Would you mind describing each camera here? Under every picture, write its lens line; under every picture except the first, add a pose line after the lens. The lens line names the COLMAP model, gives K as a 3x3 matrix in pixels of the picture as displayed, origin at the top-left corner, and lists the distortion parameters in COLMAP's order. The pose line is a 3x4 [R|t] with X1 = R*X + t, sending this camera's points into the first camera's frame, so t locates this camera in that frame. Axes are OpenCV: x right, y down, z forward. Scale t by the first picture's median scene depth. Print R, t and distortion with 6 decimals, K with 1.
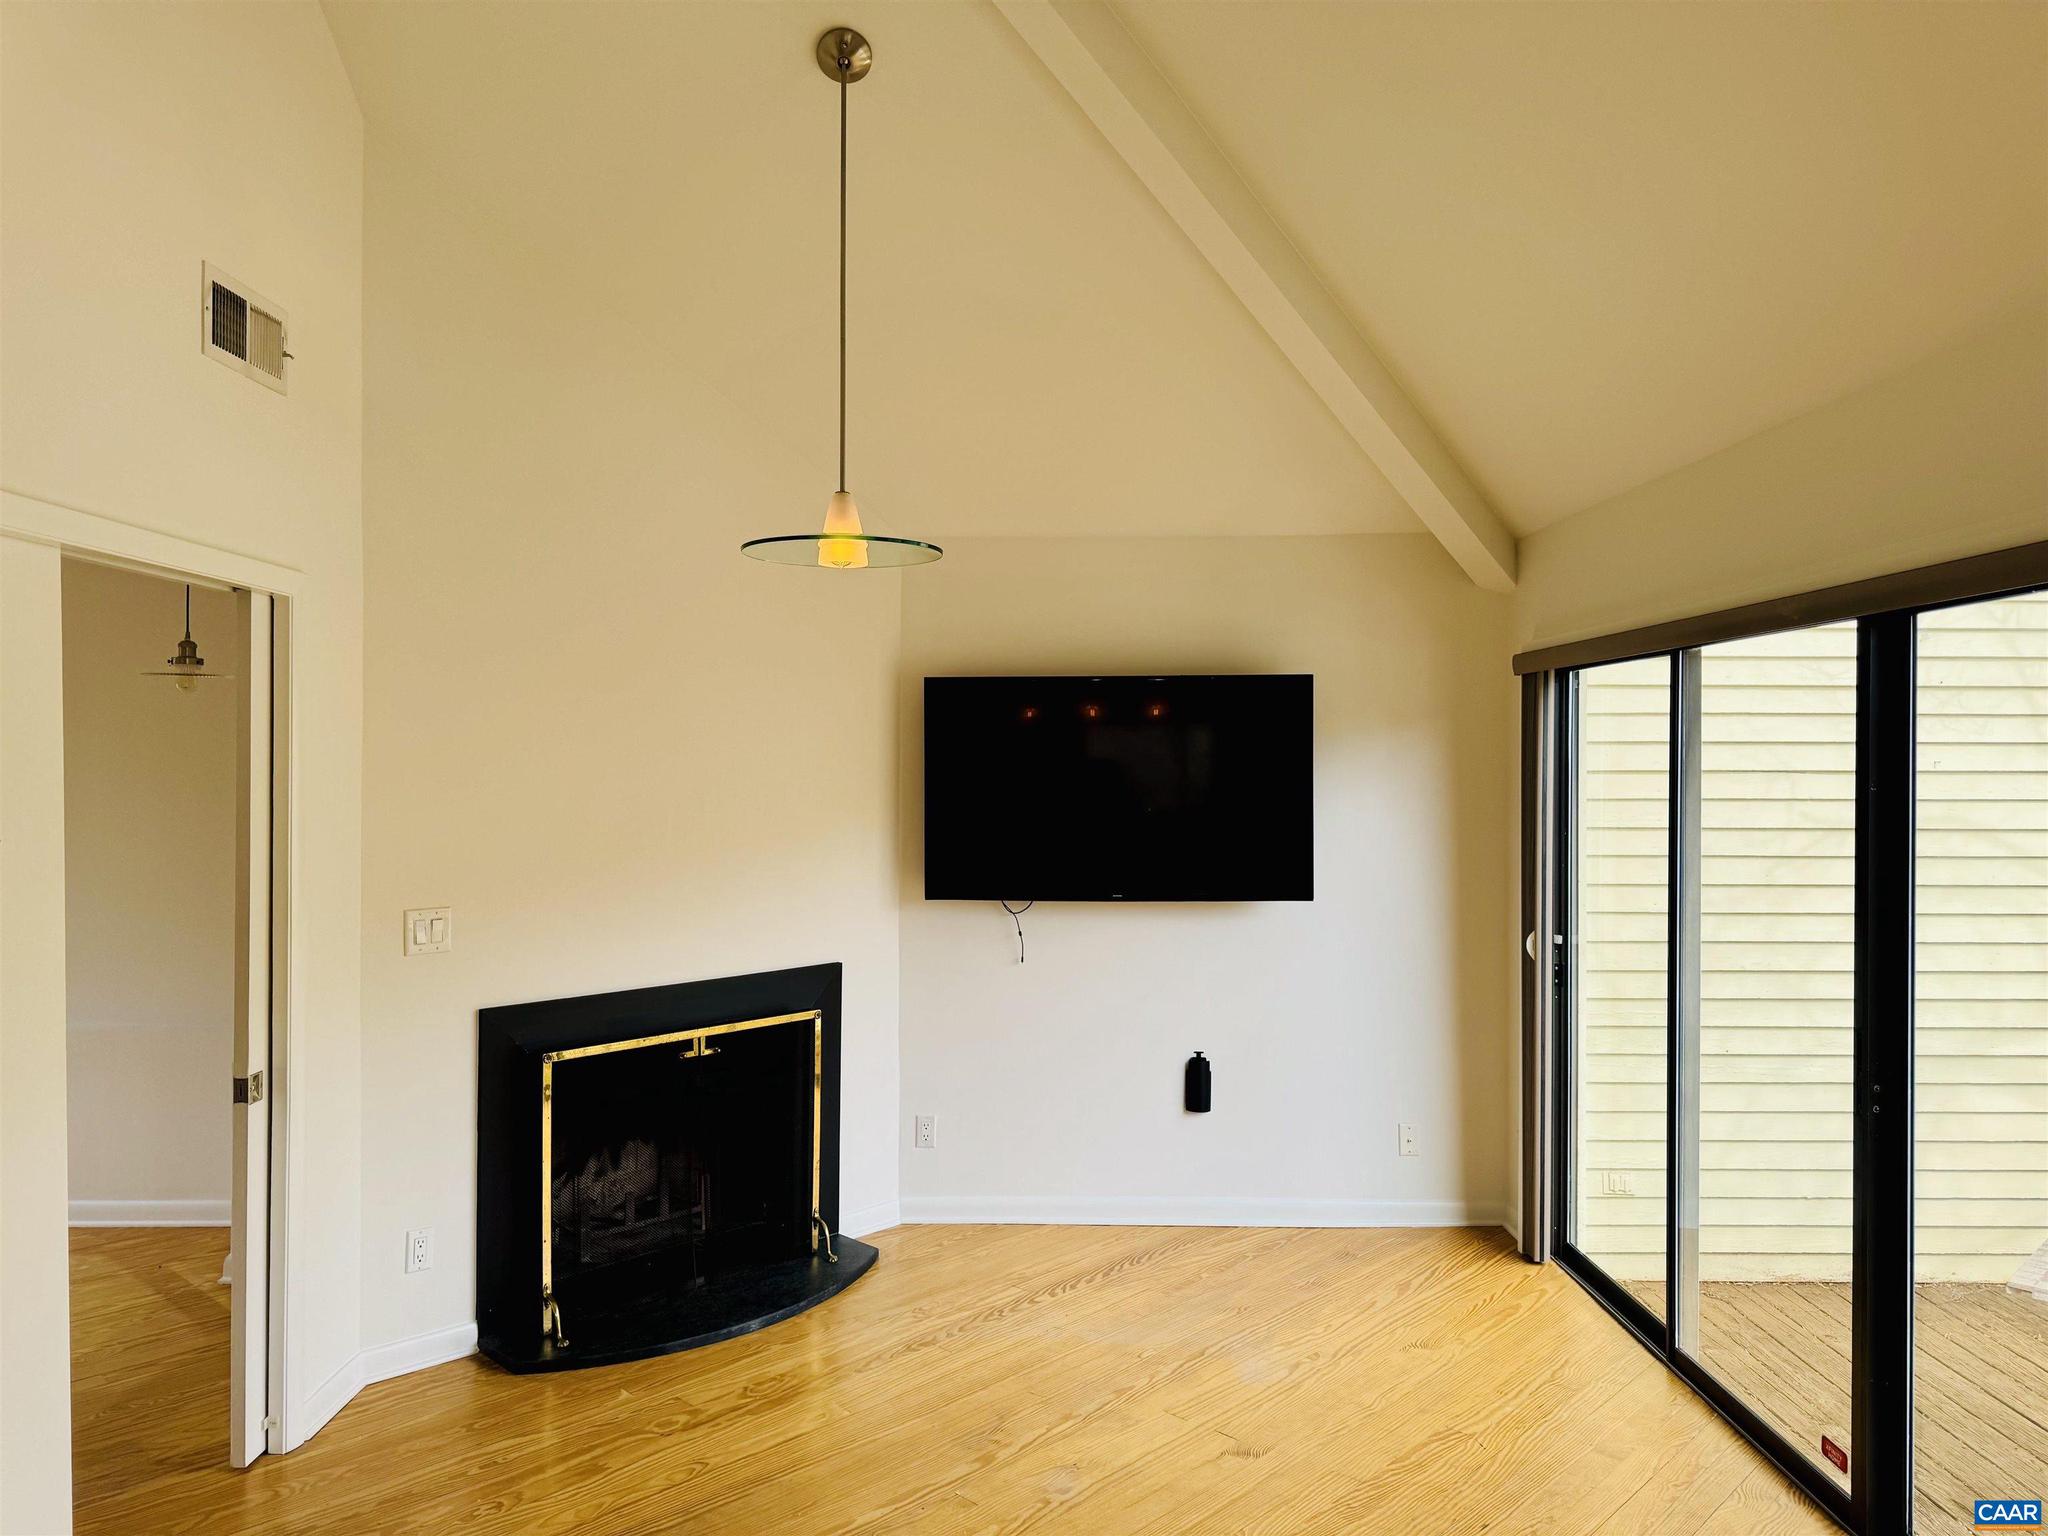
lens RADIAL K [[1432.2, 0, 1024.0], [0, 1432.2, 768.0], [0, 0, 1]] dist [0.039573, -0.042955]
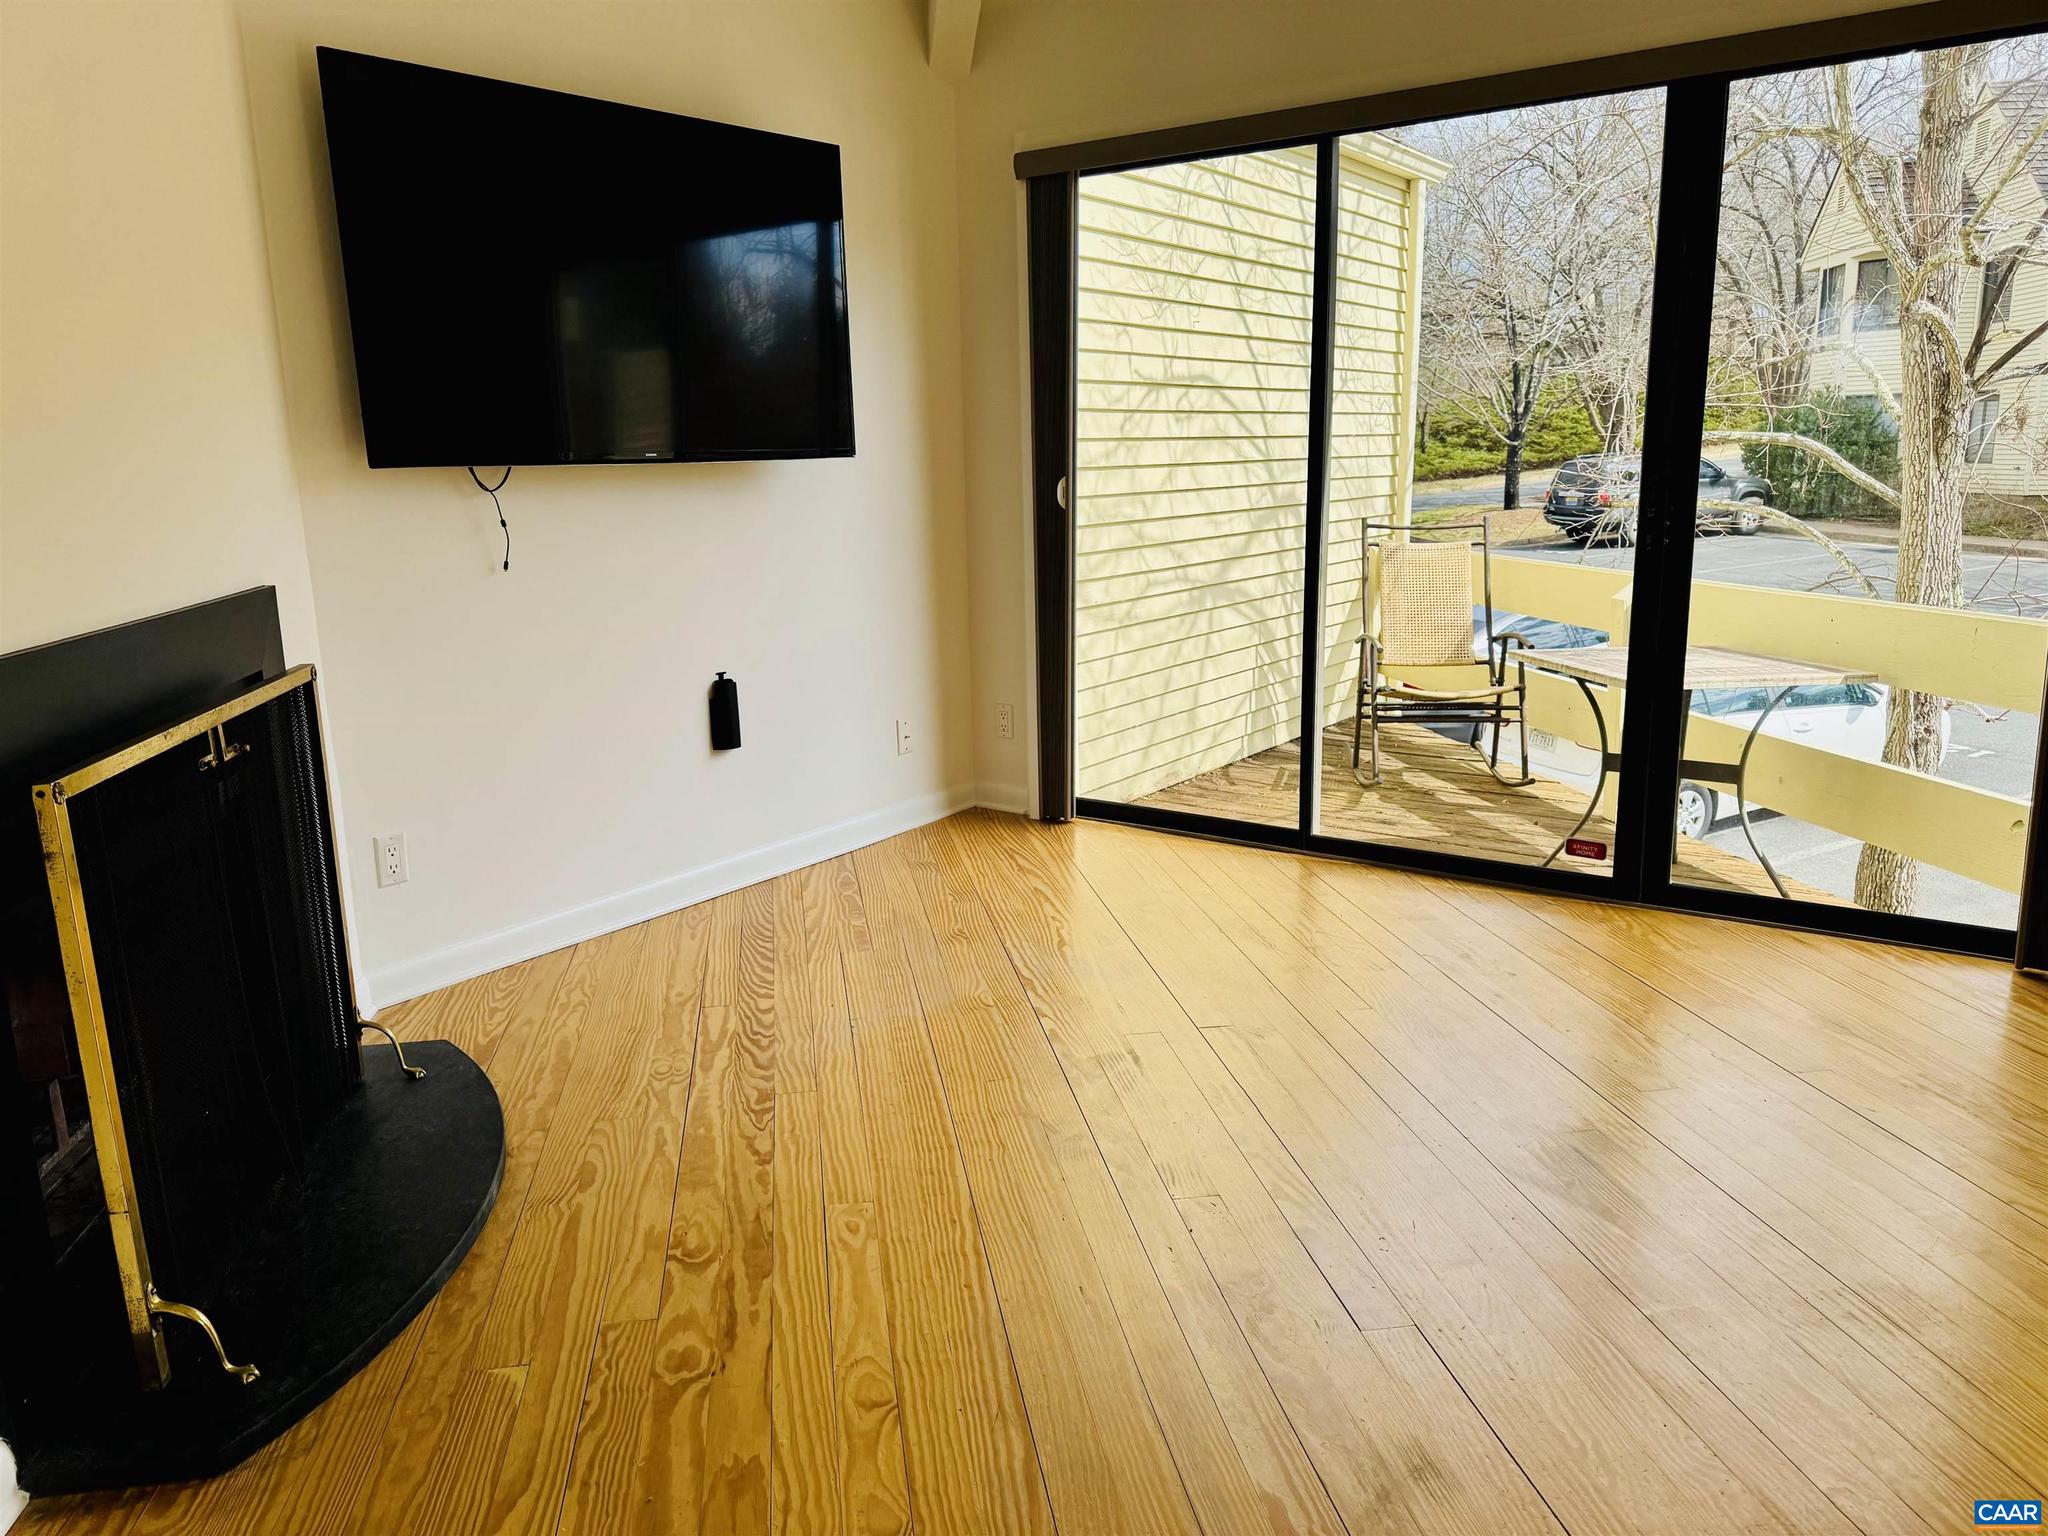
lens RADIAL K [[1432.2, 0, 1024.0], [0, 1432.2, 768.0], [0, 0, 1]] dist [0.039573, -0.042955]
pose [[0.581242, -0.188441, 0.791611, -0.429313], [0.025993, 0.976620, 0.213397, 0.100183], [-0.813315, -0.103459, 0.572551, 0.473966]]
